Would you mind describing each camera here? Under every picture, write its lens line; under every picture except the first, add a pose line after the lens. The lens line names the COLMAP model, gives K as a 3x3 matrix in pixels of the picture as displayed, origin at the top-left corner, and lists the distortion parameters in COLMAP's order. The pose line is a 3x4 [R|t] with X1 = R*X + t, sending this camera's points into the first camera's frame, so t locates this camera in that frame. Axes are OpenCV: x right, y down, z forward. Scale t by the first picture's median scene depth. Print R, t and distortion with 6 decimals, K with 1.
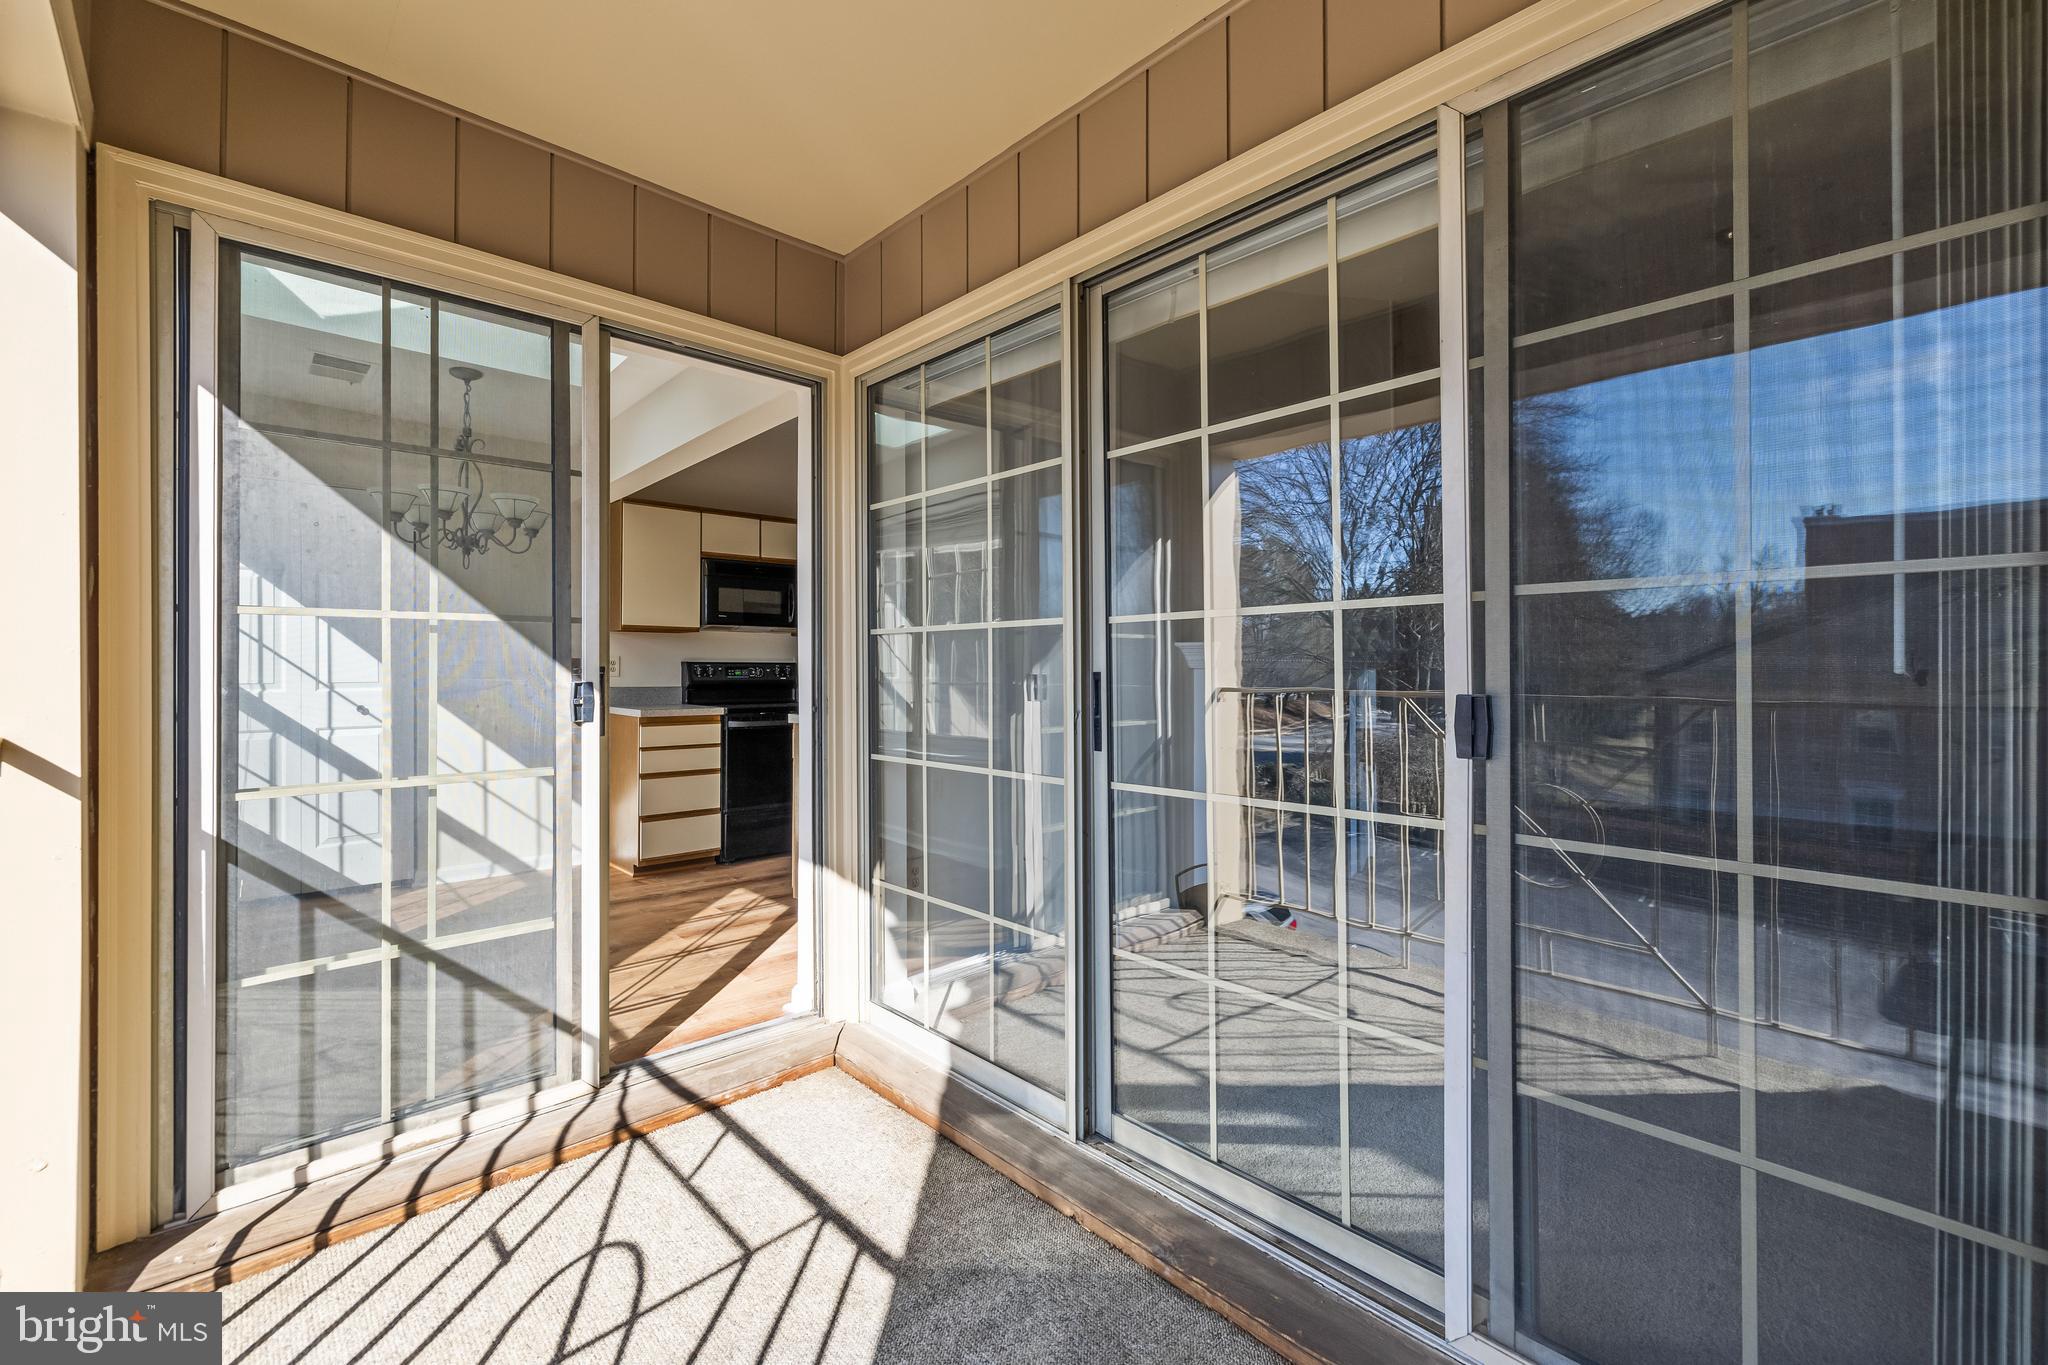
lens RADIAL K [[847.7, 0, 1014.3], [0, 847.7, 664.1], [0, 0, 1]] dist [-0.000595, 0.000039]
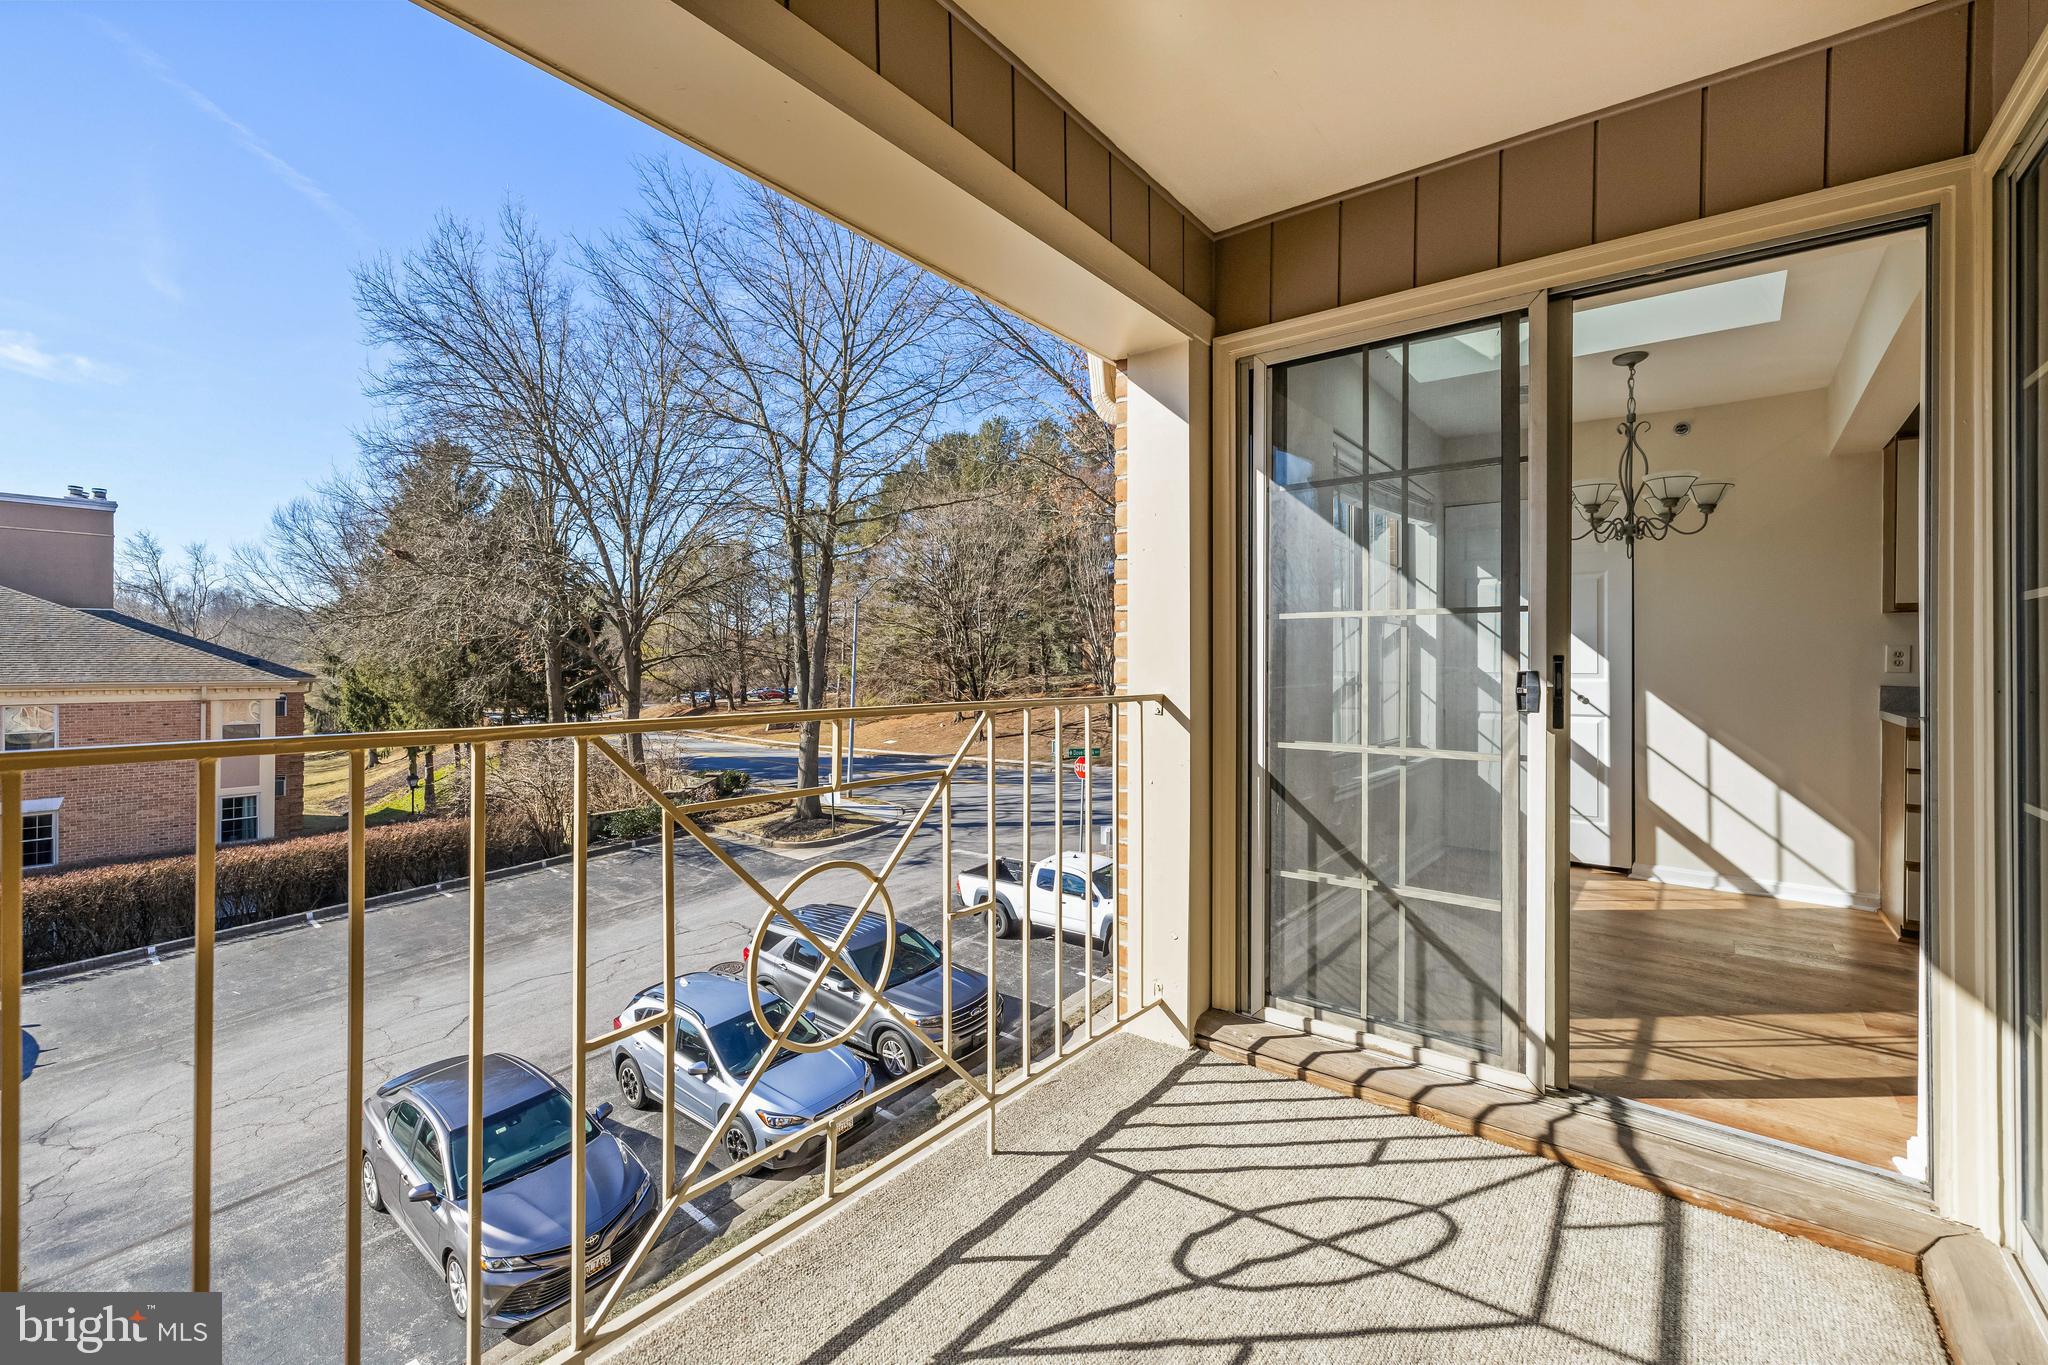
lens RADIAL K [[847.7, 0, 1014.3], [0, 847.7, 664.1], [0, 0, 1]] dist [-0.000595, 0.000039]
pose [[0.156247, 0.006723, -0.987695, 0.366050], [-0.000198, 0.999977, 0.006776, 0.006629], [0.987718, -0.000864, 0.156245, 0.260592]]
